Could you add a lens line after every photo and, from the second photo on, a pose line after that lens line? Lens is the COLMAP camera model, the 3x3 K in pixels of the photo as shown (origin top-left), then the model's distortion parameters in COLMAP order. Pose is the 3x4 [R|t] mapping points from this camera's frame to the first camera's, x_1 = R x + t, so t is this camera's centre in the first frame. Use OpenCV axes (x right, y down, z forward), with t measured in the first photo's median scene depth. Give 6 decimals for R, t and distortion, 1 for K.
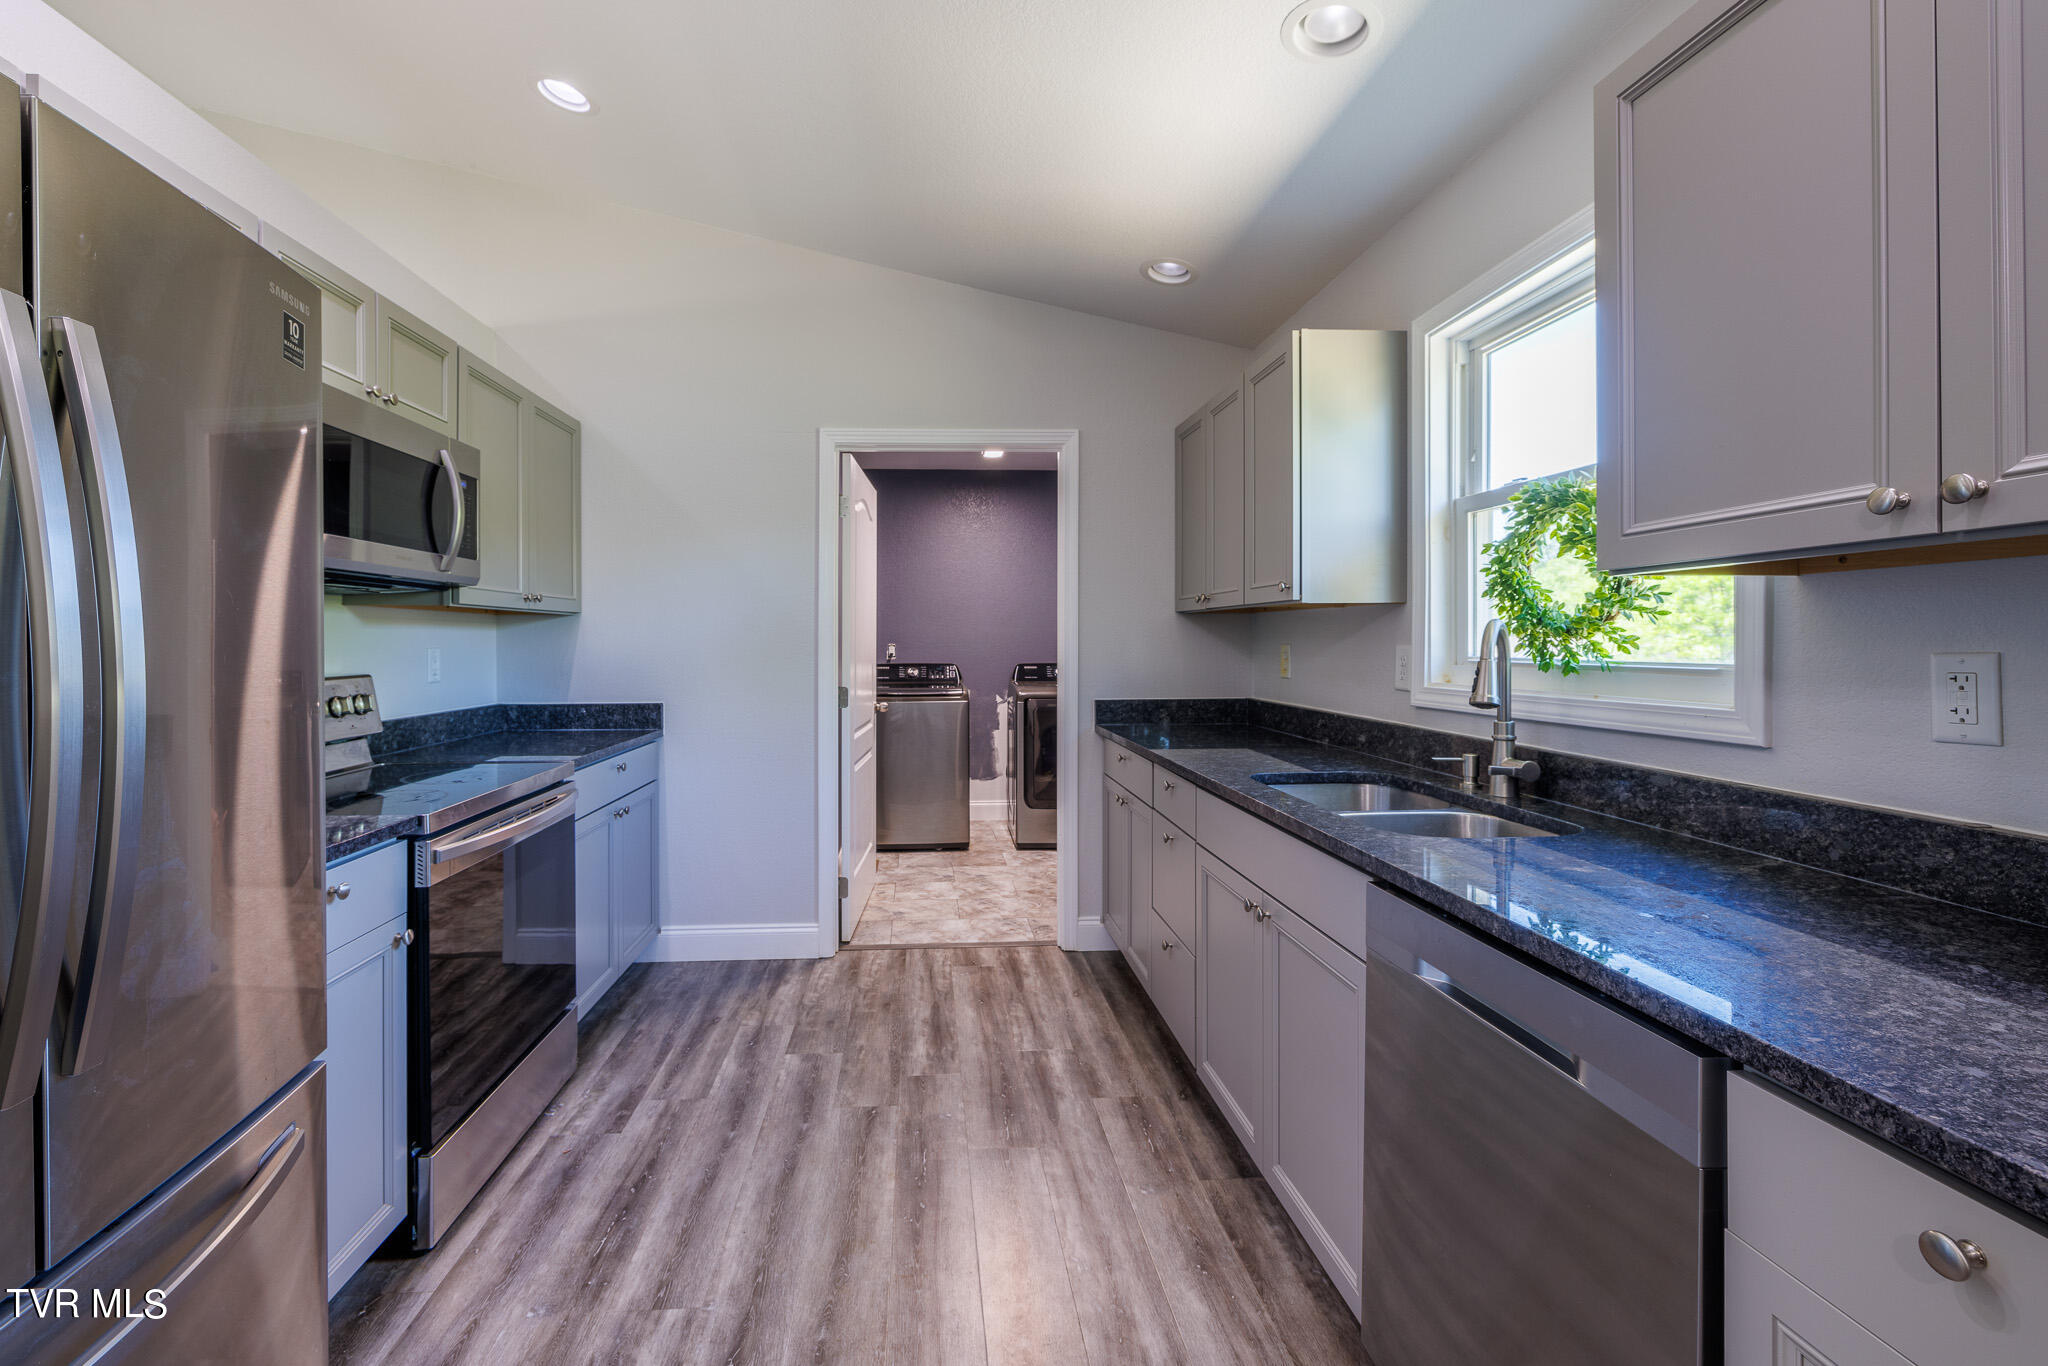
lens RADIAL K [[875.8, 0, 977.5], [0, 875.8, 642.7], [0, 0, 1]] dist [0.011202, -0.001172]
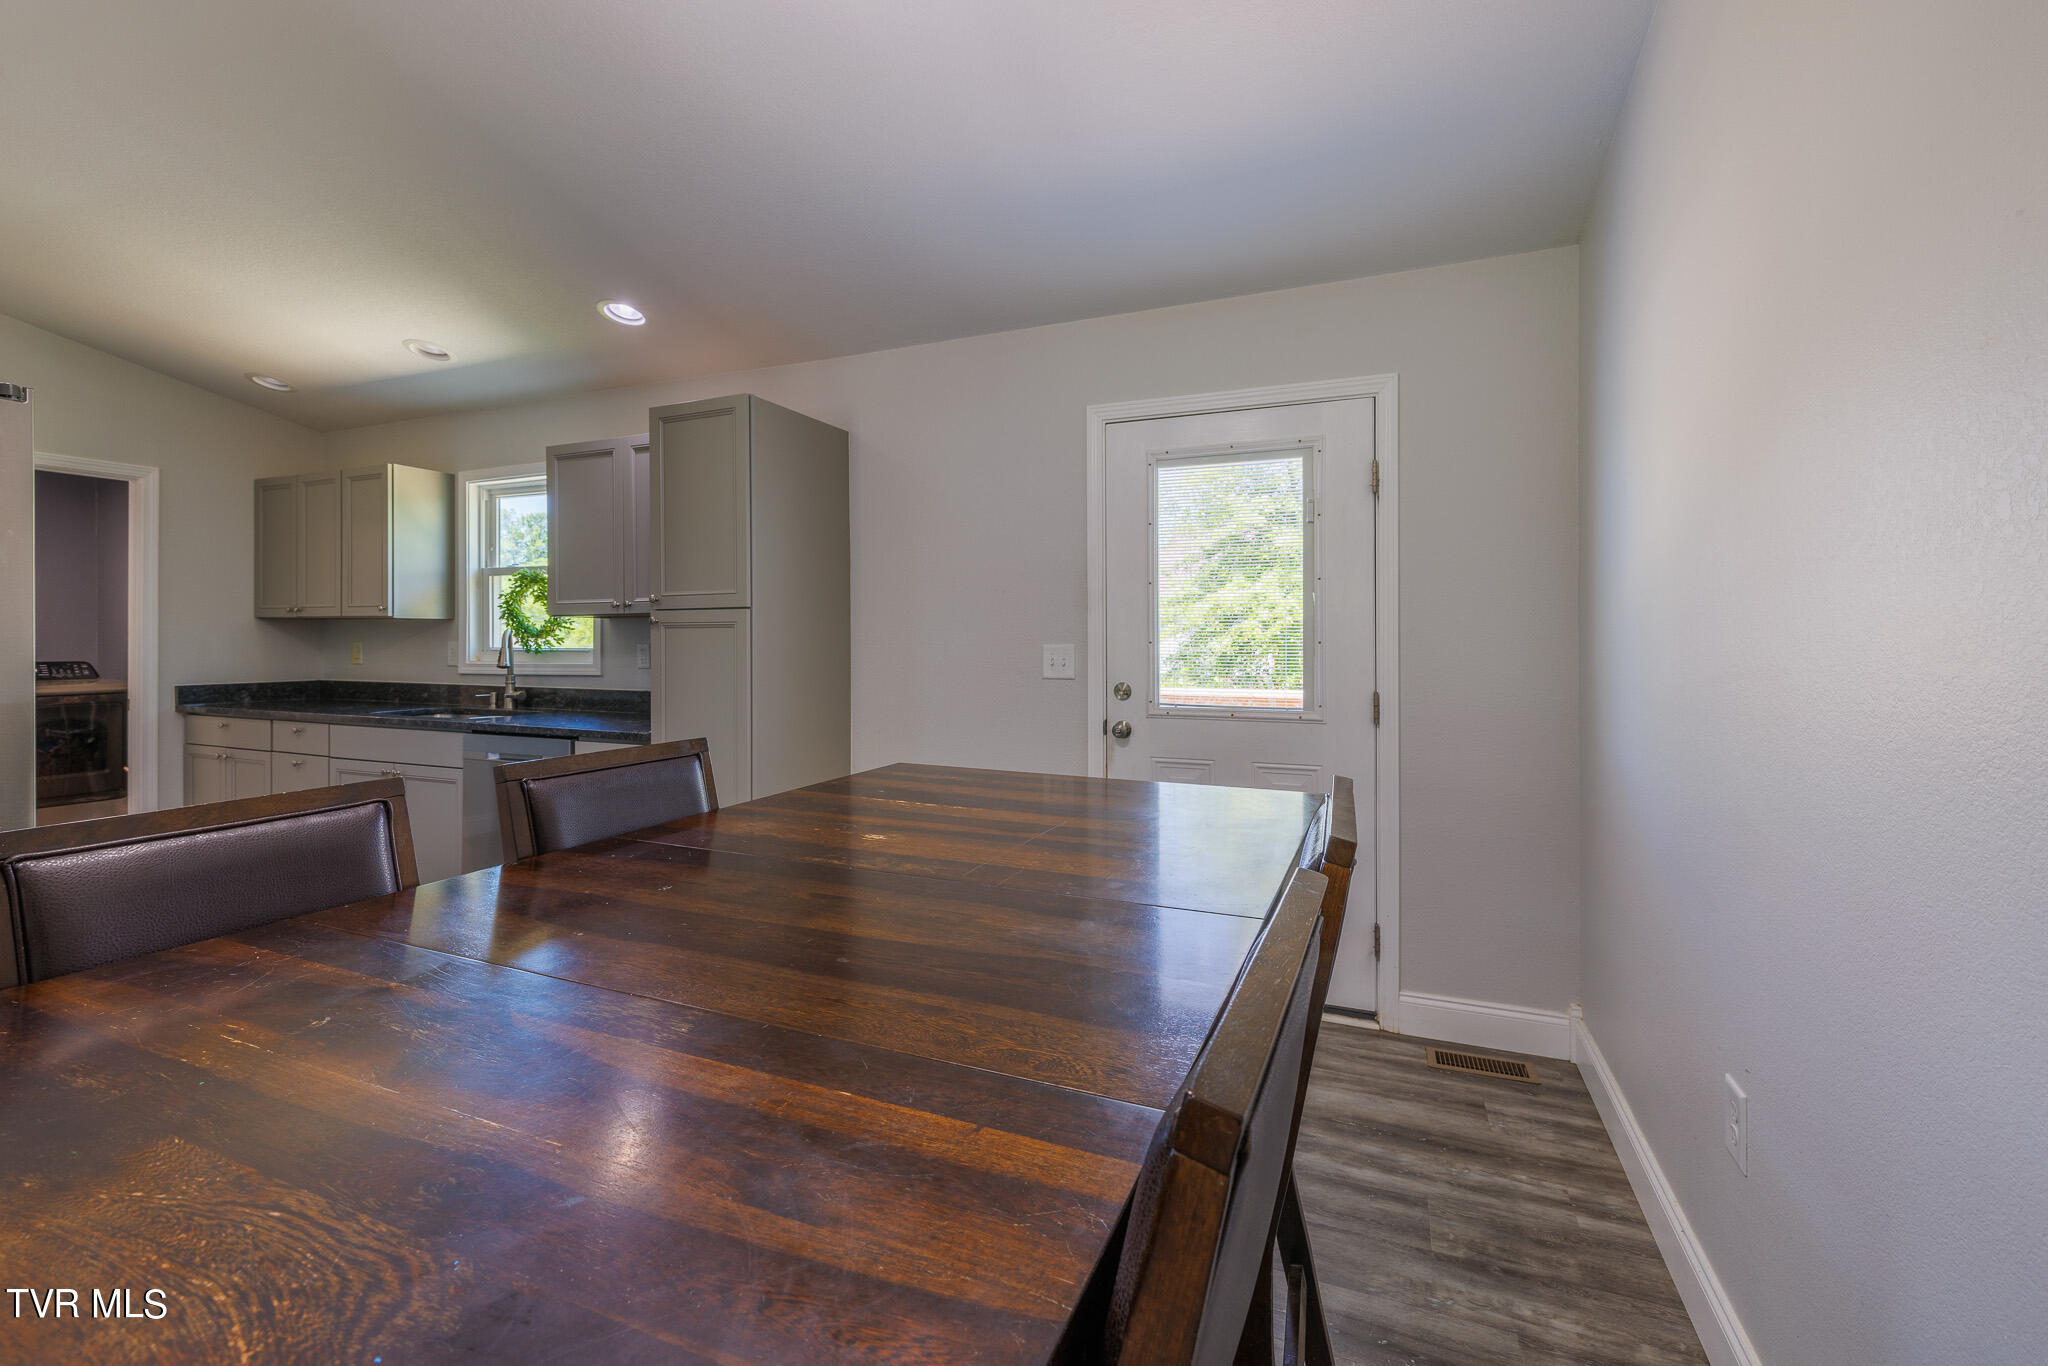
lens RADIAL K [[875.8, 0, 1026.4], [0, 875.8, 647.1], [0, 0, 1]] dist [0.011202, -0.001172]
pose [[0.447592, -0.002478, 0.894234, -0.800946], [-0.001098, 0.999994, 0.003321, 0.007787], [-0.894237, -0.002469, 0.447587, -1.157780]]
